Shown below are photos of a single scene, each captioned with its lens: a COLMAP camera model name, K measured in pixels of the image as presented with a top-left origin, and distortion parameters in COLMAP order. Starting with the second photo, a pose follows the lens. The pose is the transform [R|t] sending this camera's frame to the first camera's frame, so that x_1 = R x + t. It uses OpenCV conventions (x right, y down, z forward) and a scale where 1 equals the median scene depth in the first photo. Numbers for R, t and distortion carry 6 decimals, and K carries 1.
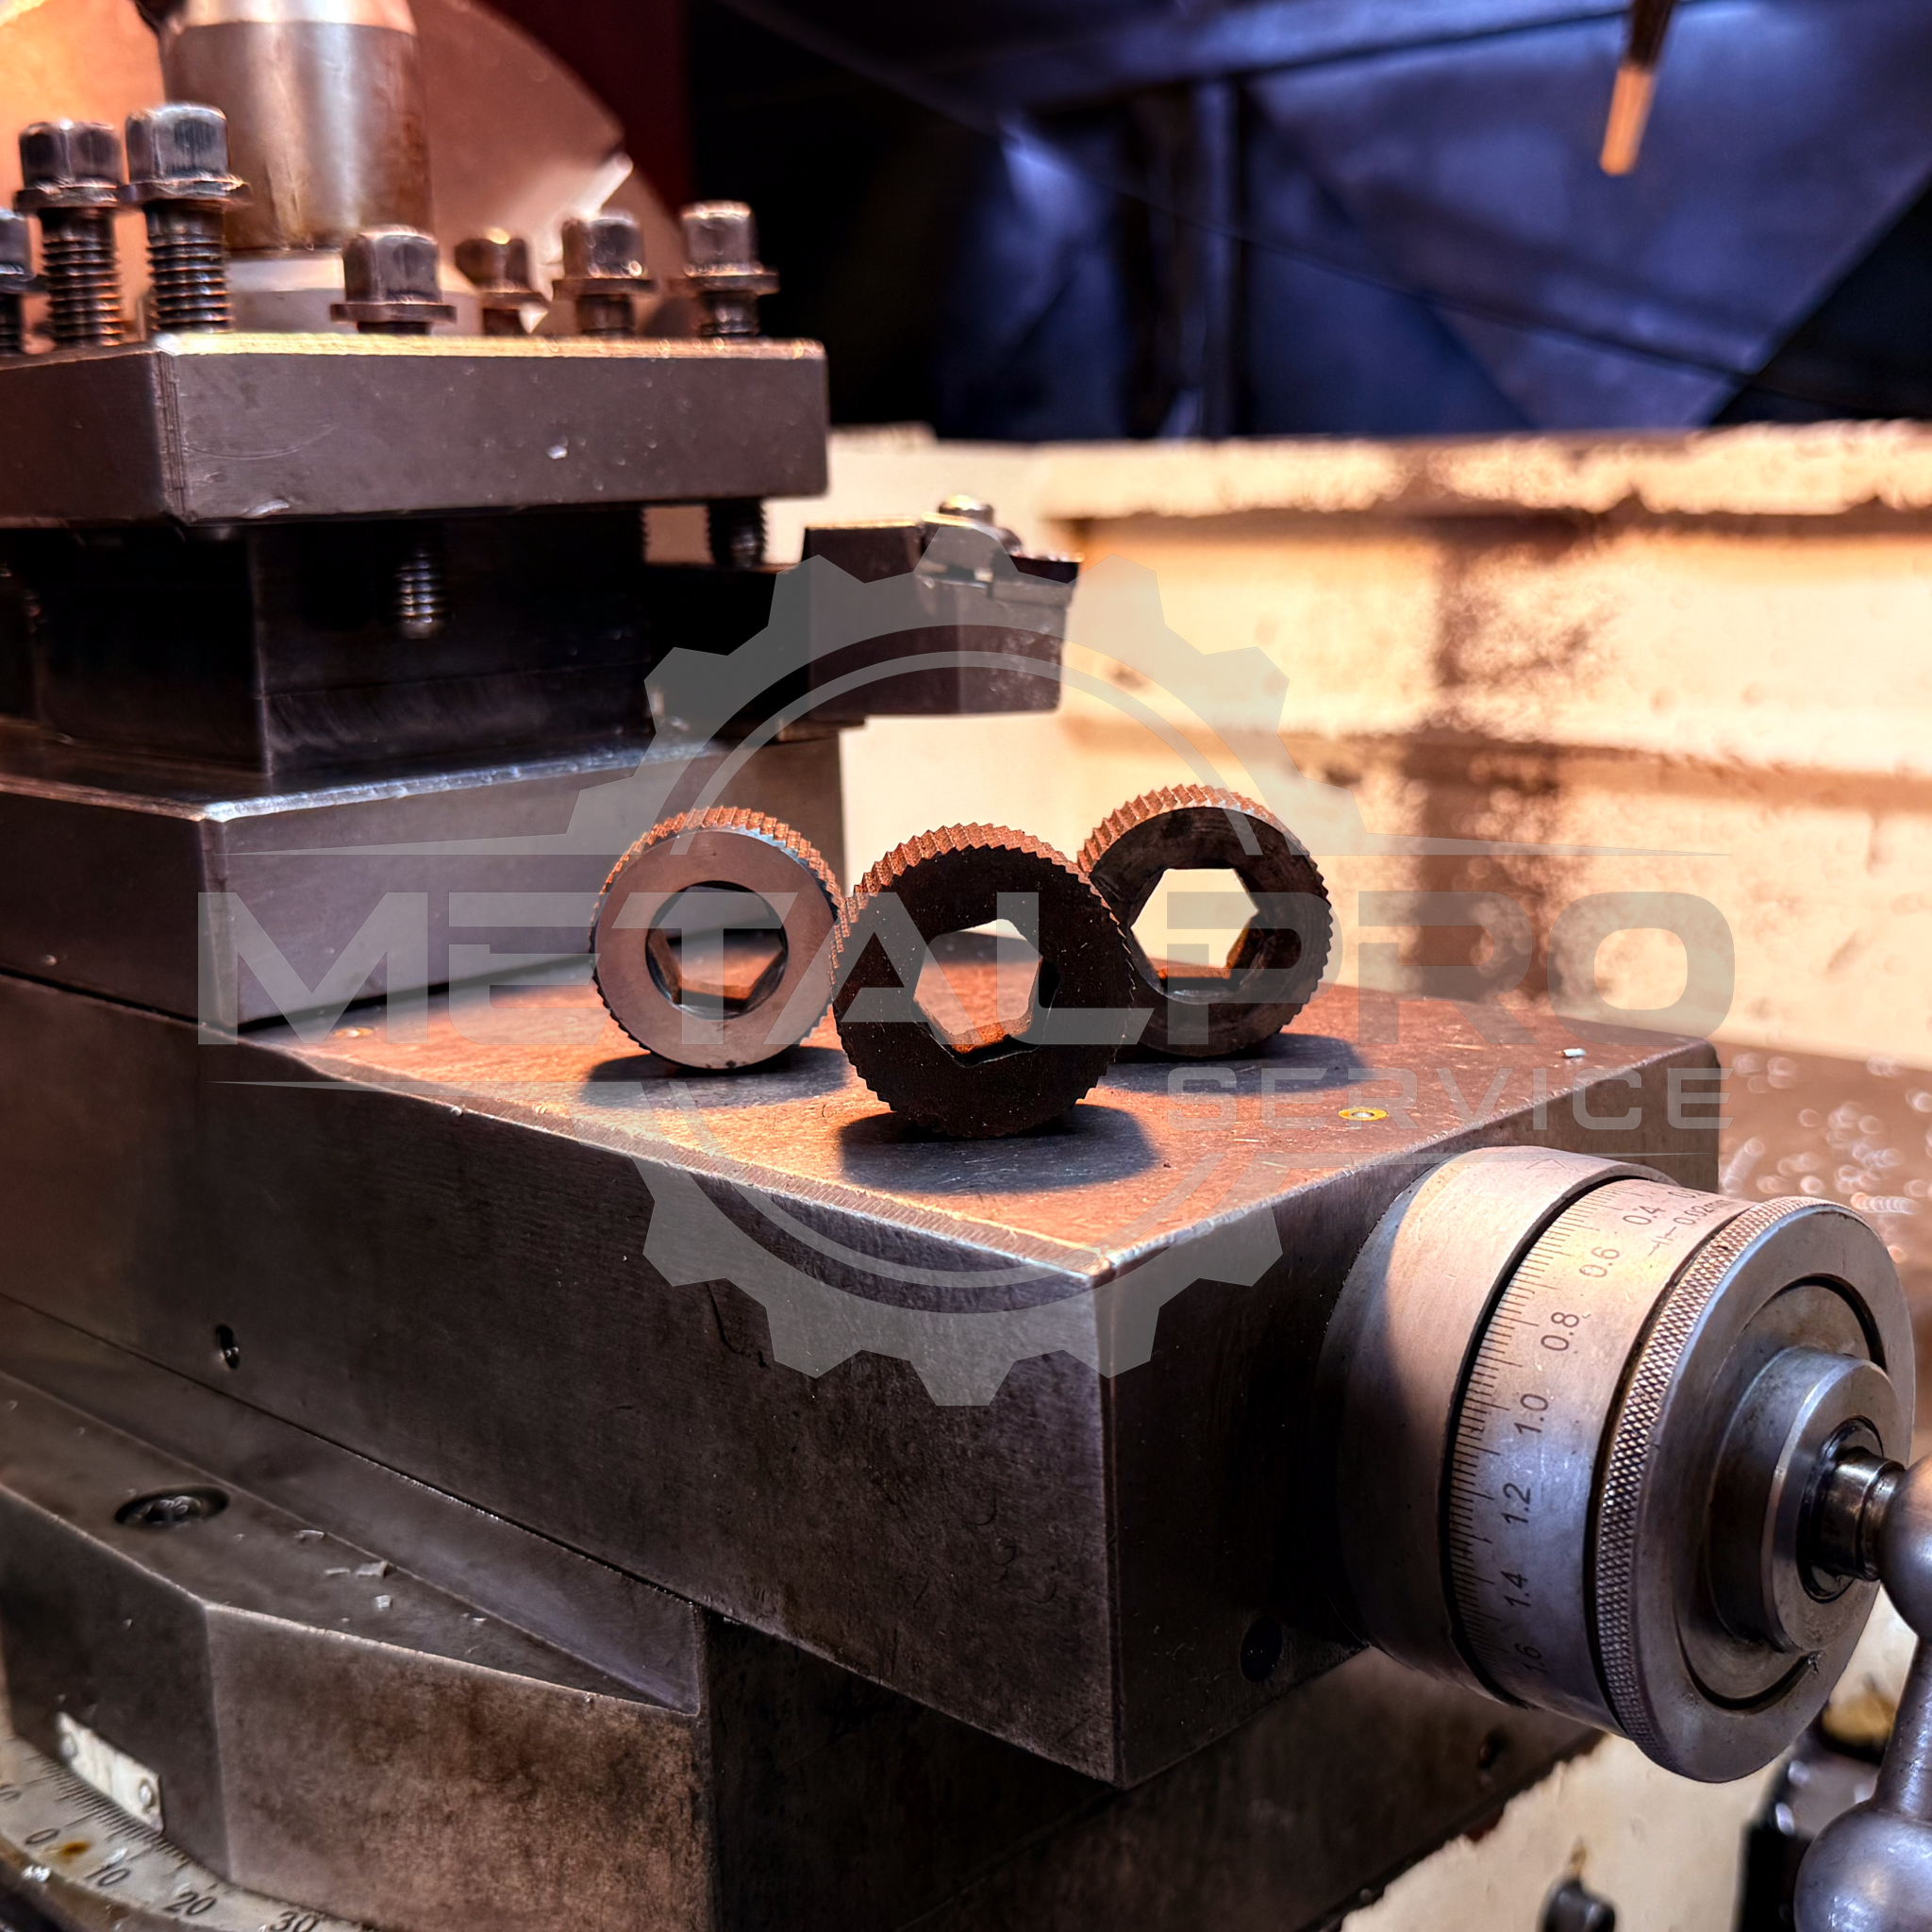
lens RADIAL K [[2516.2, 0, 962.2], [0, 2516.2, 965.6], [0, 0, 1]] dist [0.188517, -0.498366]
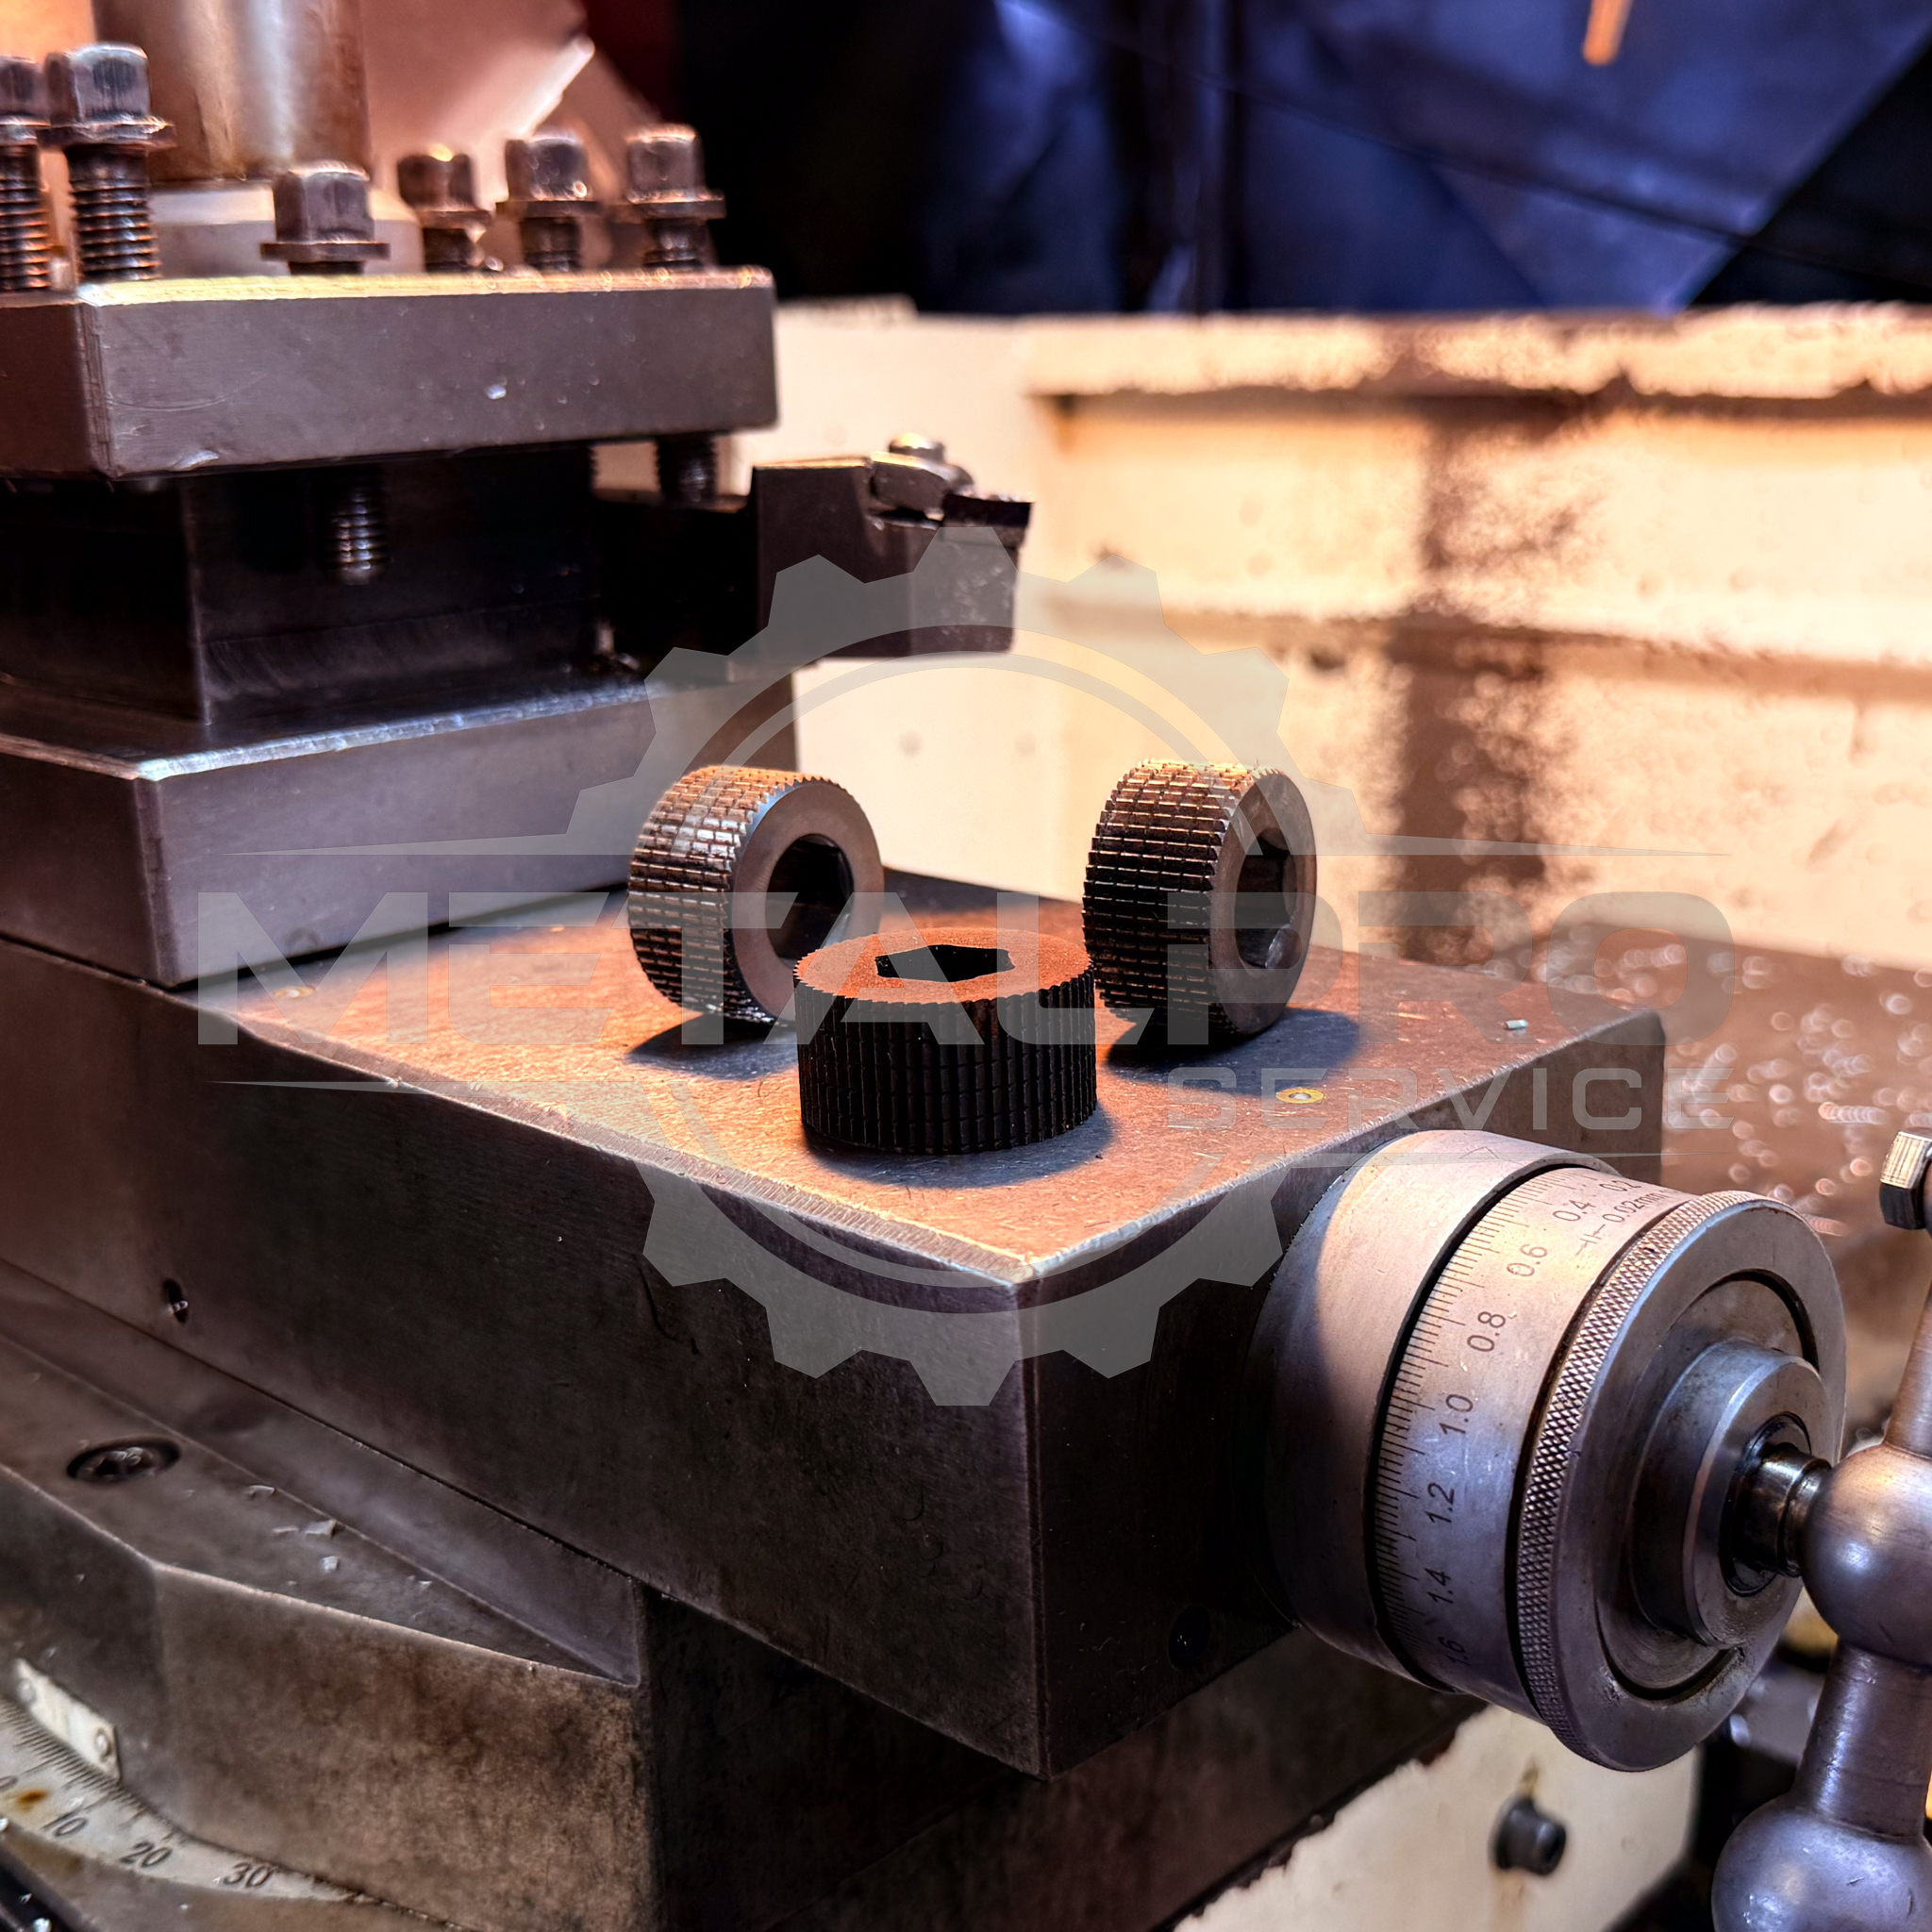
lens RADIAL K [[2518.8, 0, 965.7], [0, 2518.8, 959.0], [0, 0, 1]] dist [0.188748, -0.513186]
pose [[0.999997, -0.001650, 0.001576, 0.023388], [0.001558, 0.998393, 0.056656, -0.047325], [-0.001667, -0.056653, 0.998393, 0.009340]]
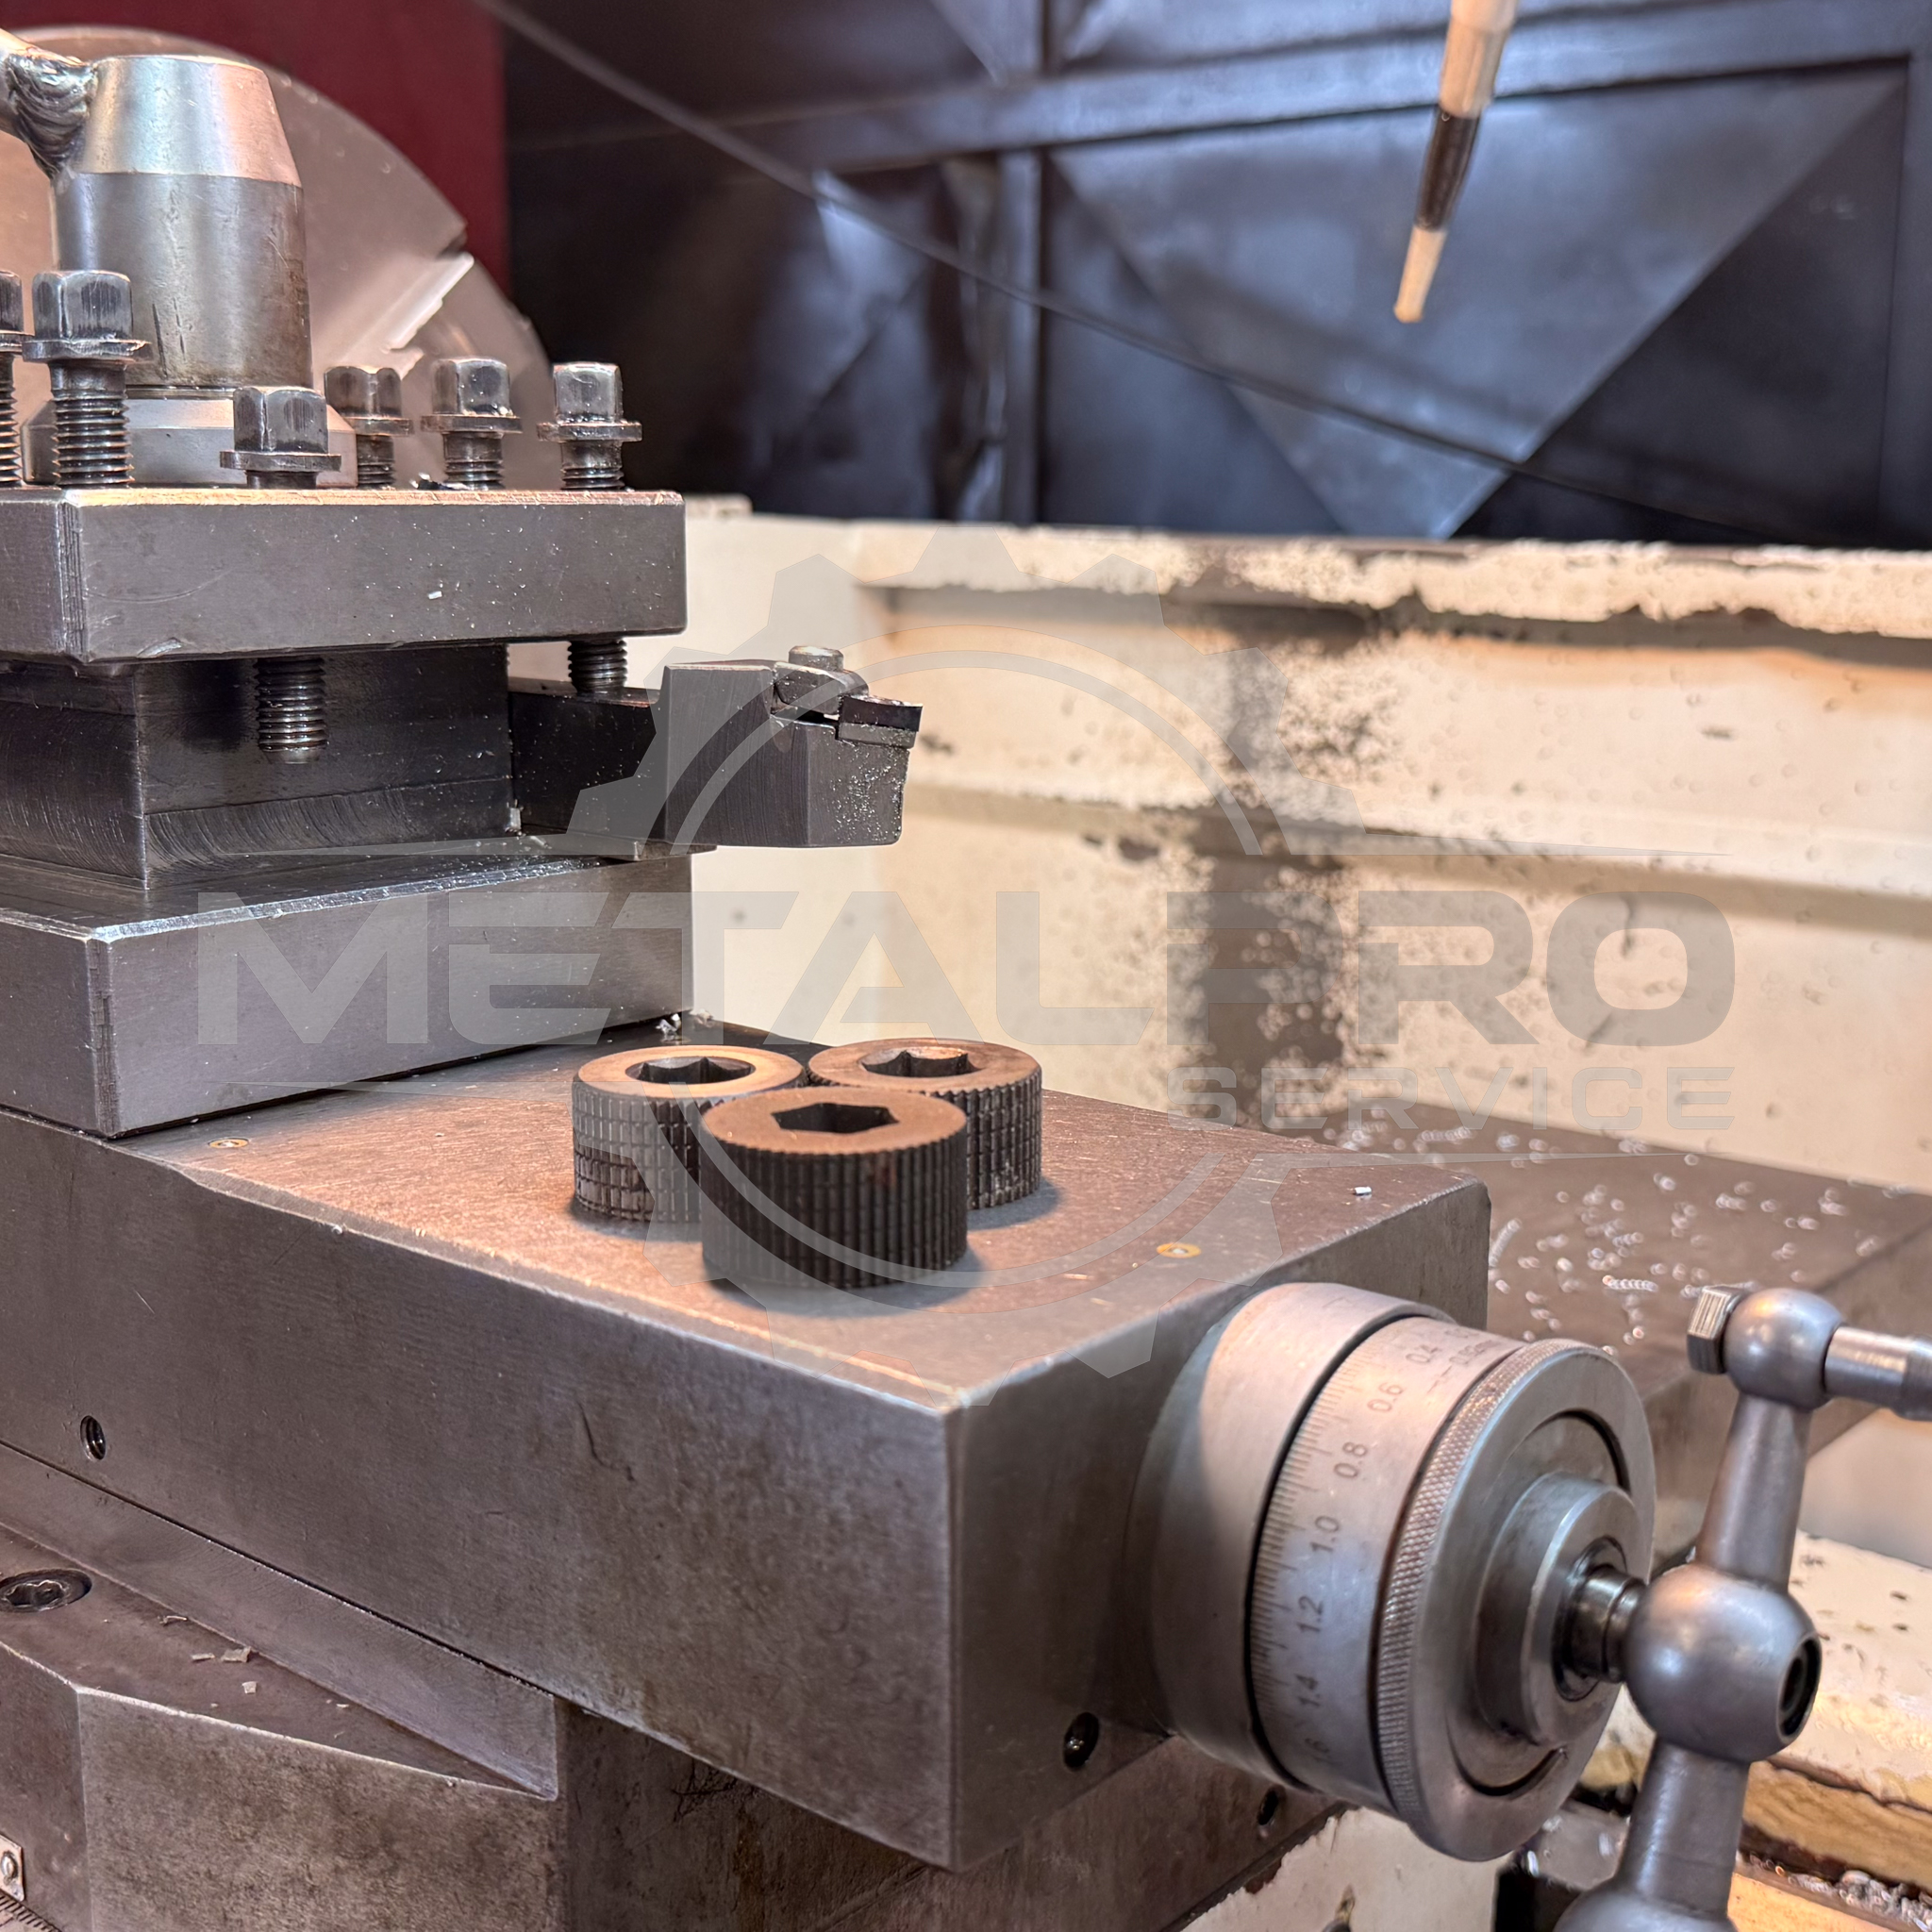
lens RADIAL K [[2498.0, 0, 966.5], [0, 2498.0, 961.9], [0, 0, 1]] dist [0.203380, -0.545987]
pose [[0.995938, 0.023079, 0.087038, -0.030774], [-0.022266, 0.999699, -0.010303, -0.050287], [-0.087249, 0.008323, 0.996152, -0.084931]]
